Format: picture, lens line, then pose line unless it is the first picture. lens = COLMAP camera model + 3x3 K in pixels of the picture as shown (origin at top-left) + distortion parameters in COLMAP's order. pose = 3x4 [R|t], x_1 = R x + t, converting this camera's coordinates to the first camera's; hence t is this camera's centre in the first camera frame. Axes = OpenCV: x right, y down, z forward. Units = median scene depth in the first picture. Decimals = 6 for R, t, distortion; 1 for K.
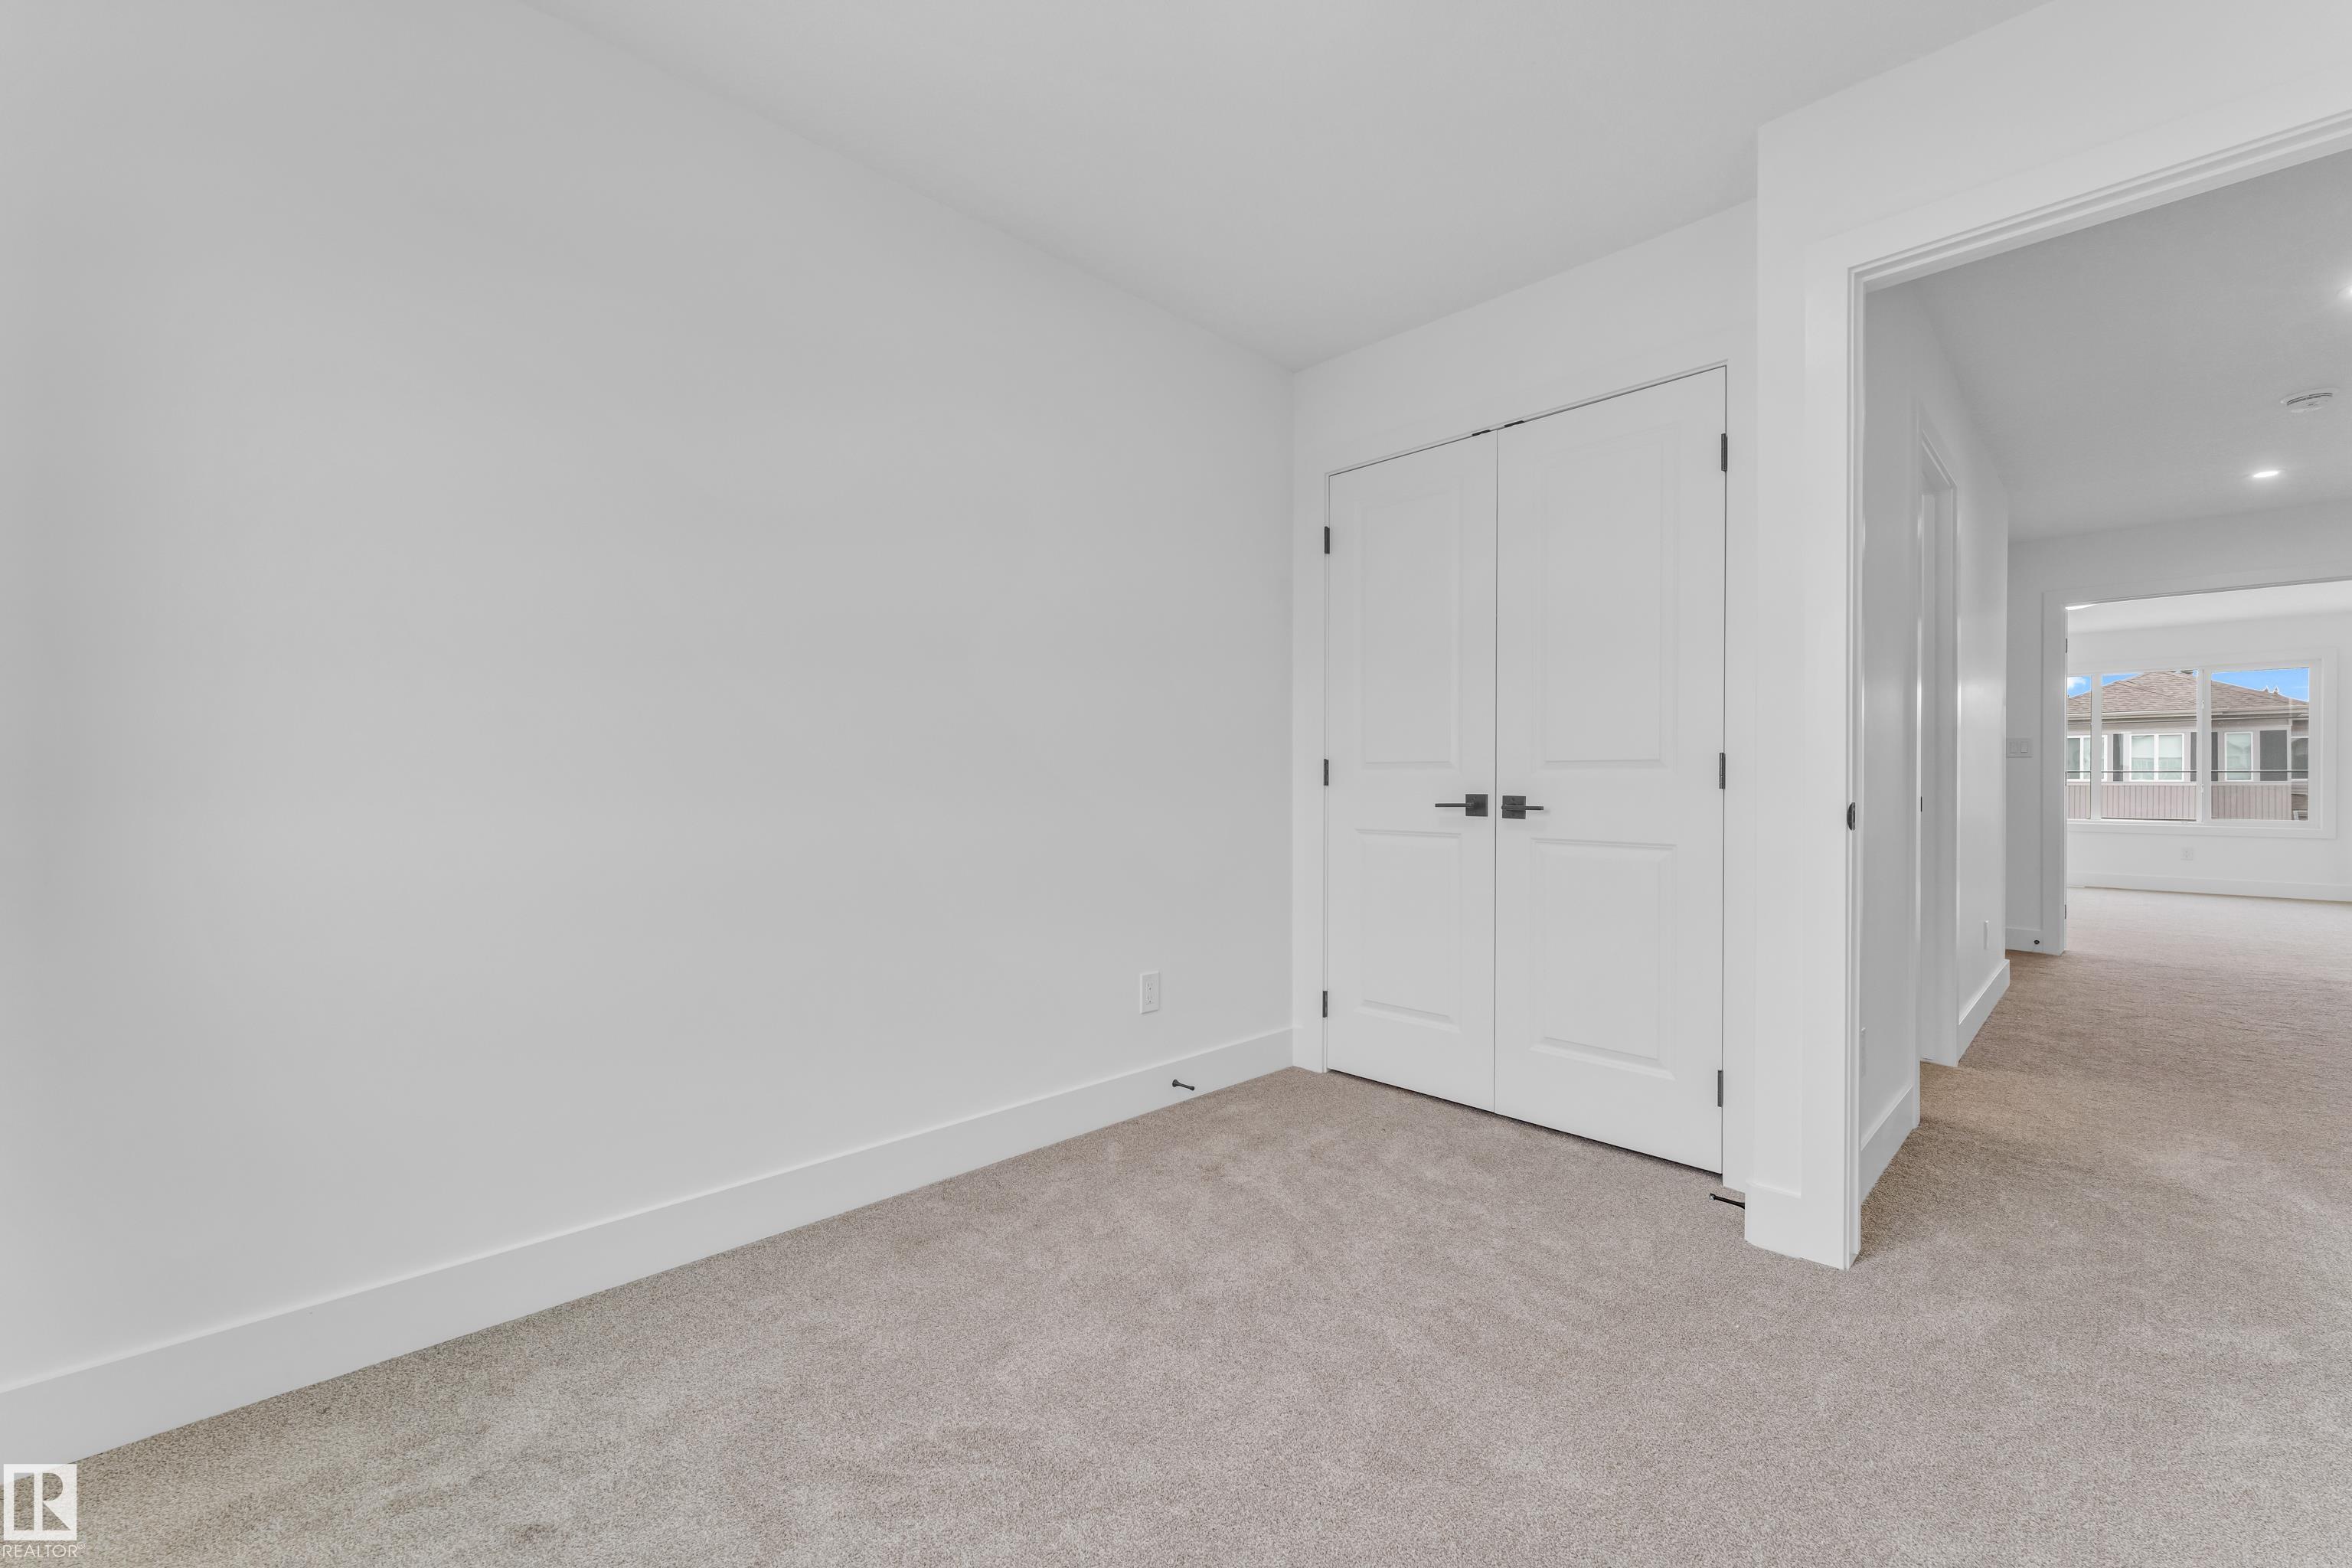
lens RADIAL K [[950.7, 0, 1172.6], [0, 950.7, 784.5], [0, 0, 1]] dist [0.000347, -0.000314]
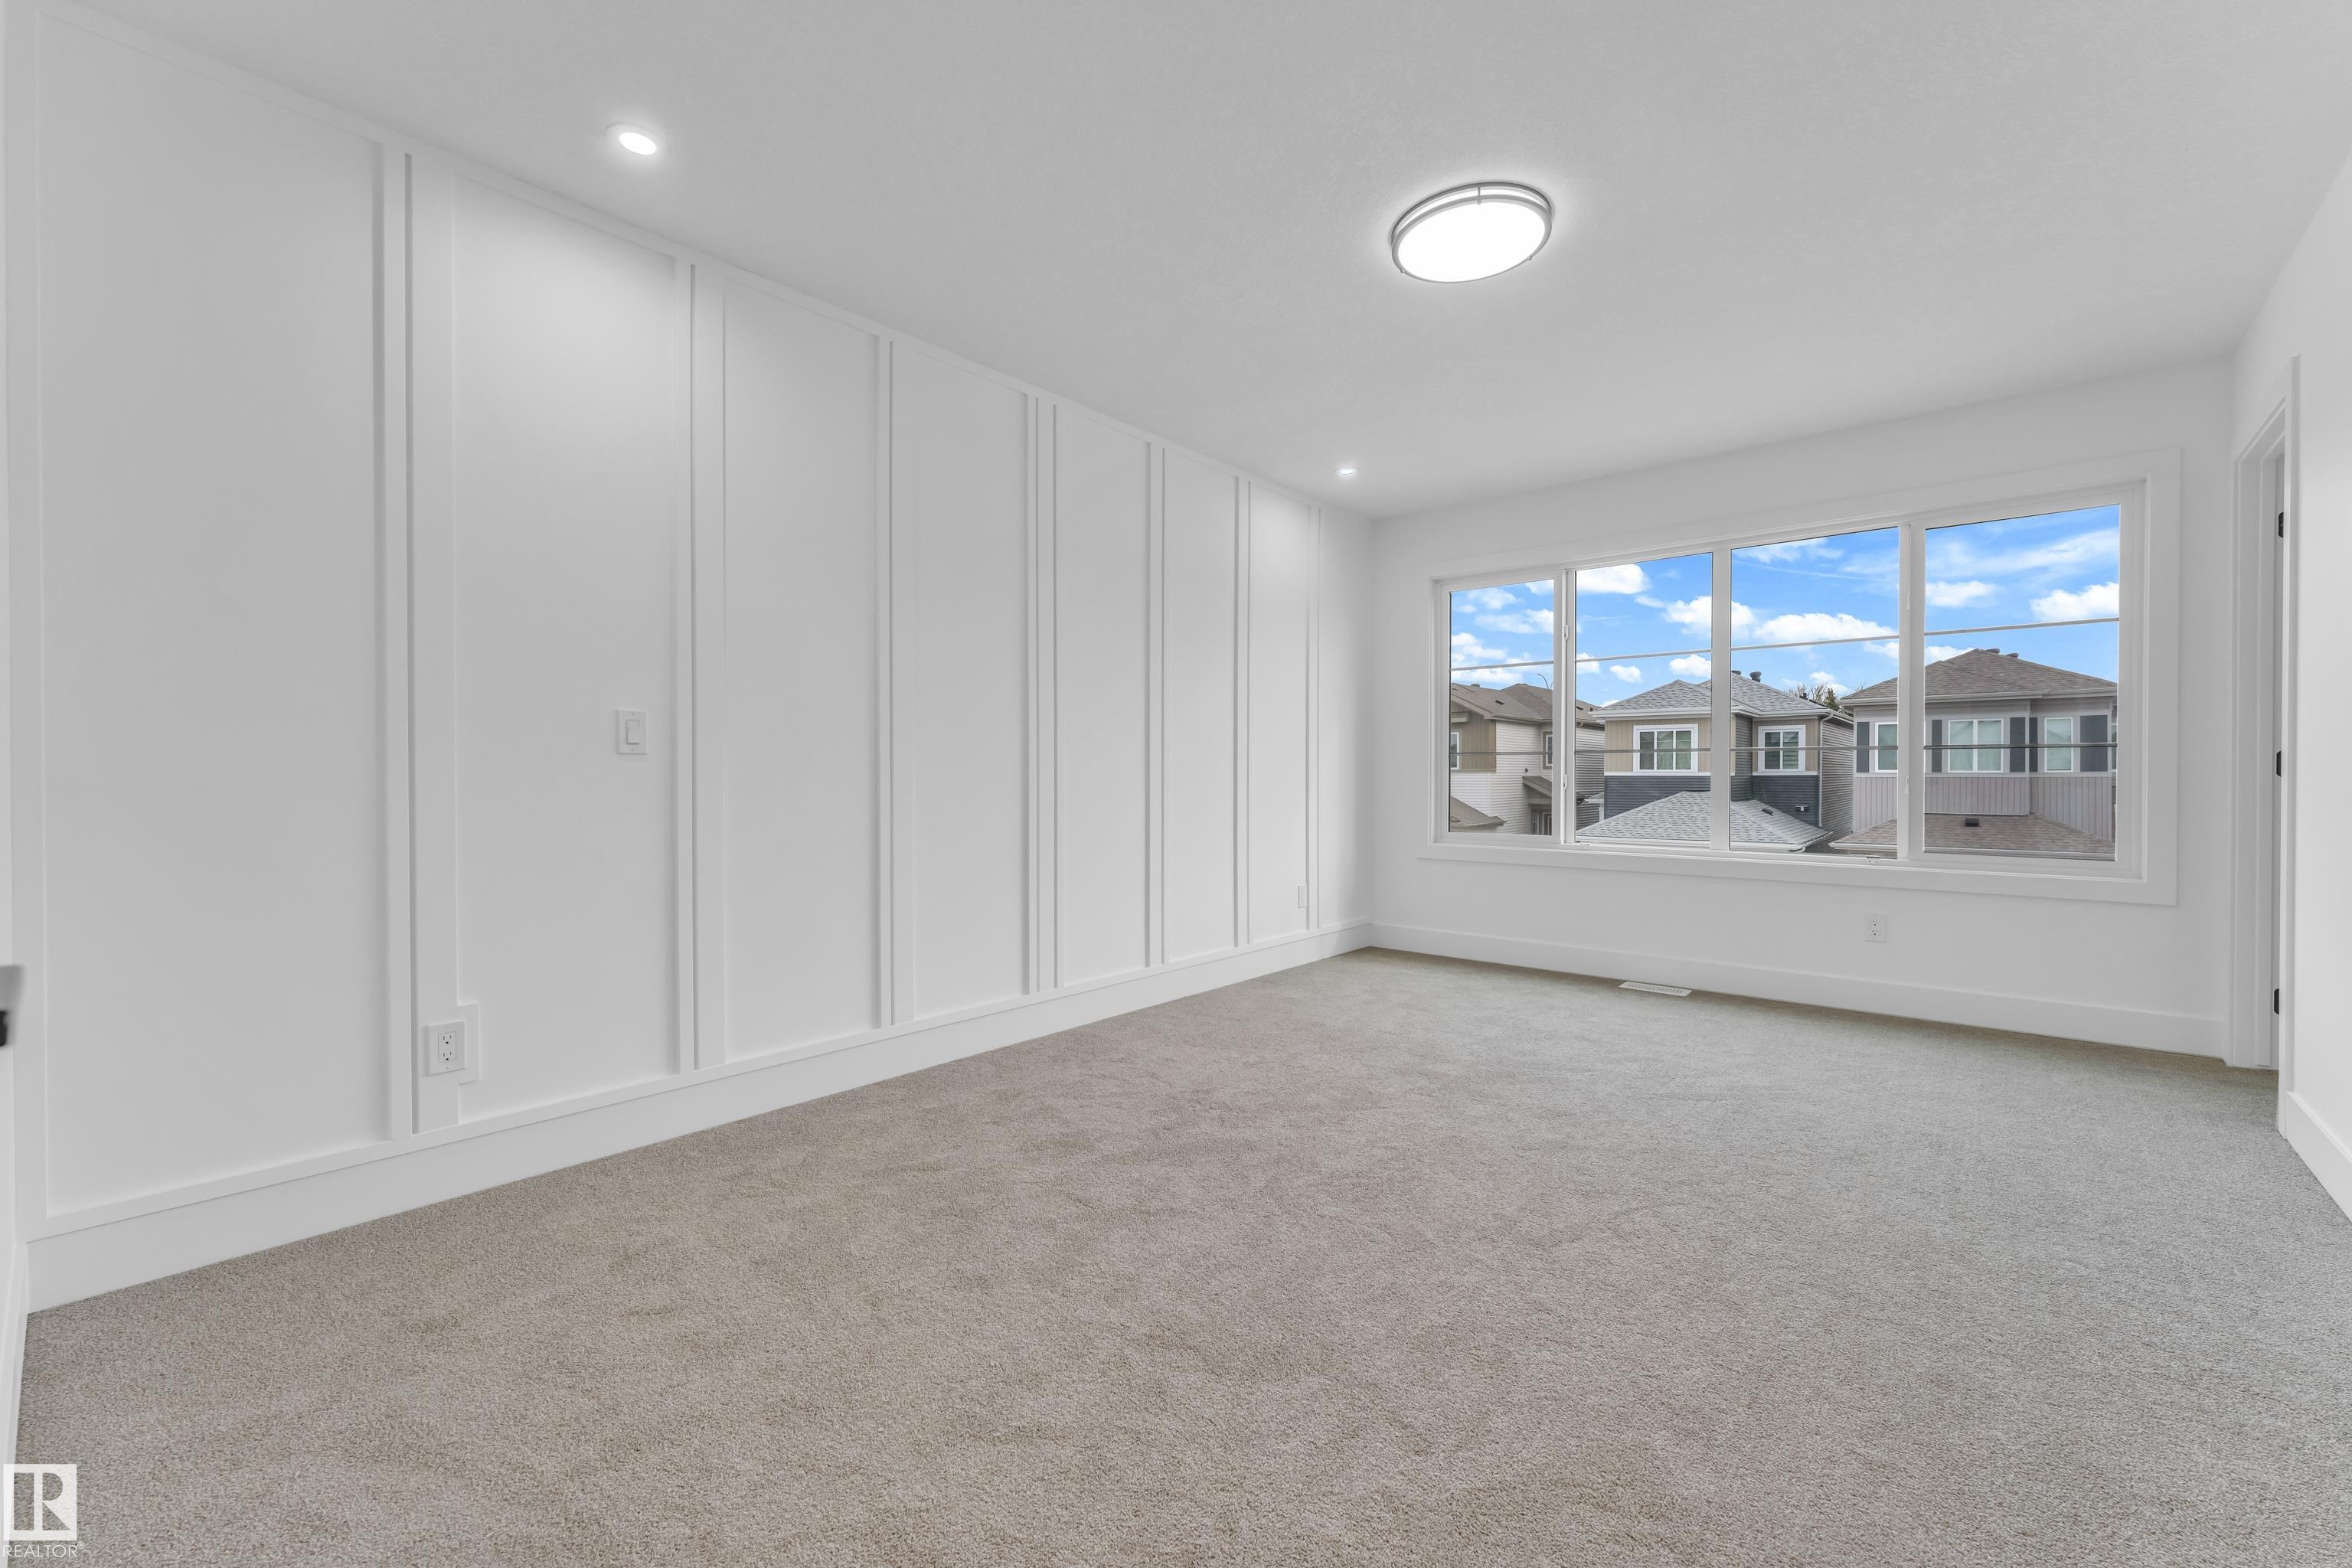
lens RADIAL K [[950.7, 0, 1172.6], [0, 950.7, 784.5], [0, 0, 1]] dist [0.000347, -0.000314]
pose [[0.996521, -0.002201, 0.083311, 0.712269], [0.001570, 0.999970, 0.007631, 0.000159], [-0.083325, -0.007474, 0.996494, 0.583229]]
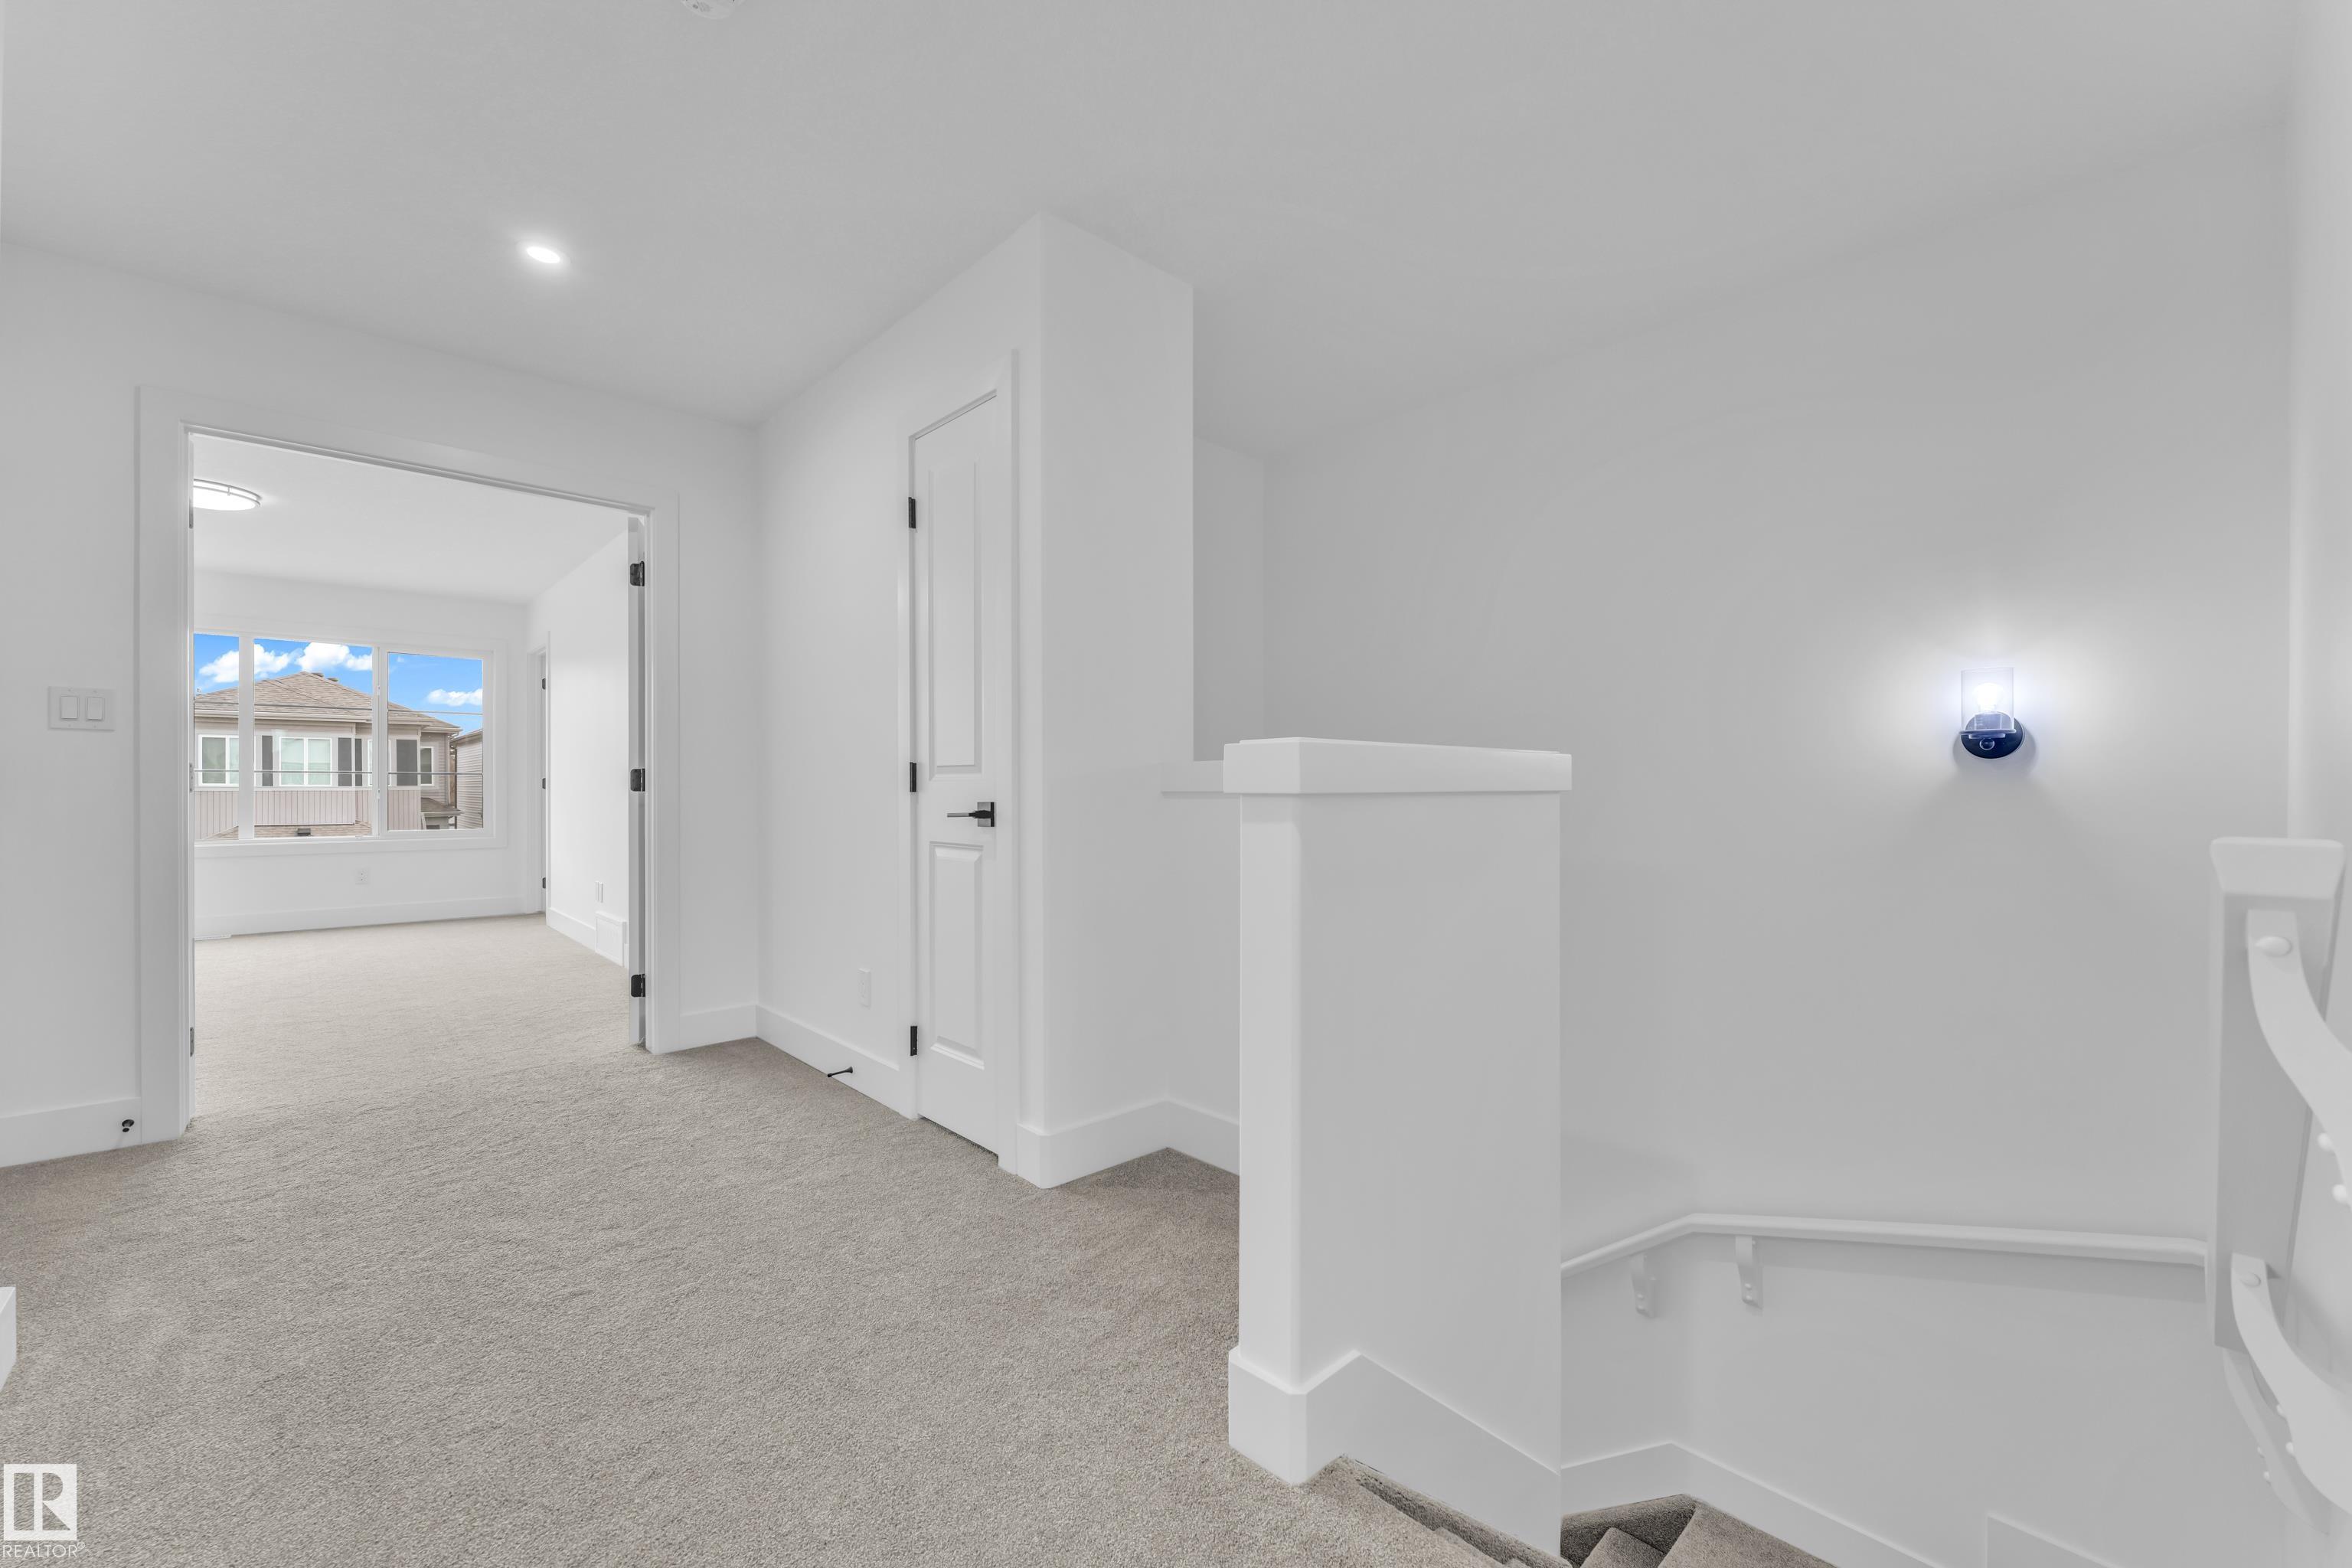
lens RADIAL K [[950.7, 0, 1172.6], [0, 950.7, 784.5], [0, 0, 1]] dist [0.000347, -0.000314]
pose [[0.026244, -0.000494, 0.999655, 0.284138], [0.006518, 0.999979, 0.000323, 0.000521], [-0.999634, 0.006508, 0.026247, 0.295338]]
